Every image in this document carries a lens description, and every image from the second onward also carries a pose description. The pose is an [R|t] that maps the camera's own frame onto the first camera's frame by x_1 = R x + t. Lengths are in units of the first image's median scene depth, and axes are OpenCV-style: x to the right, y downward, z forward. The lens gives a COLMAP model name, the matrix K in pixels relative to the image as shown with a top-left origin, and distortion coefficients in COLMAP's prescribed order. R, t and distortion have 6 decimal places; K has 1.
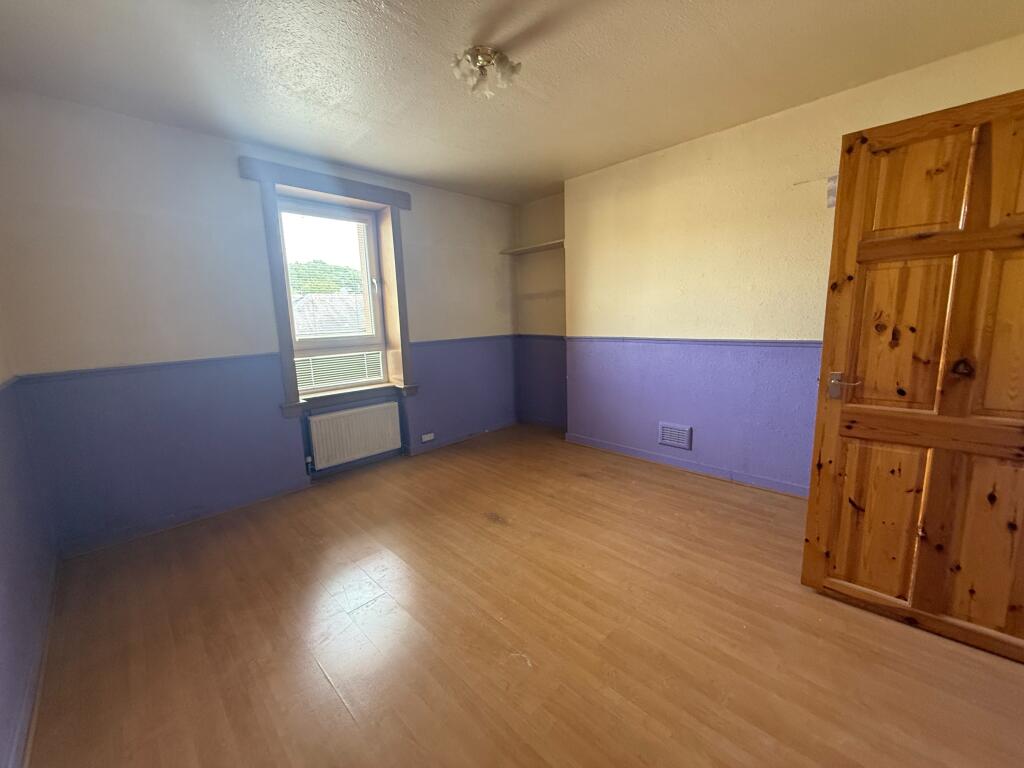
lens RADIAL K [[410.6, 0, 508.6], [0, 410.6, 383.0], [0, 0, 1]] dist [-0.000383, -0.000205]
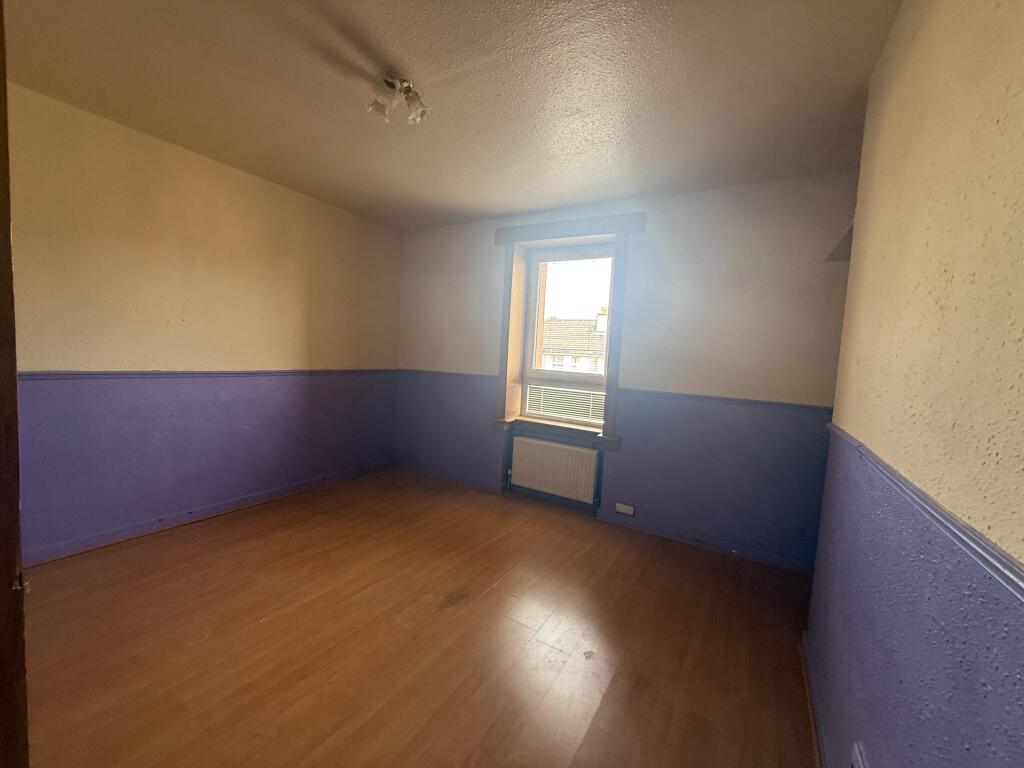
lens RADIAL K [[410.6, 0, 508.6], [0, 410.6, 383.0], [0, 0, 1]] dist [-0.000383, -0.000205]
pose [[0.239225, 0.115831, -0.964030, 0.556355], [-0.220209, 0.973460, 0.062319, -0.119592], [0.945663, 0.197380, 0.258383, 0.615793]]
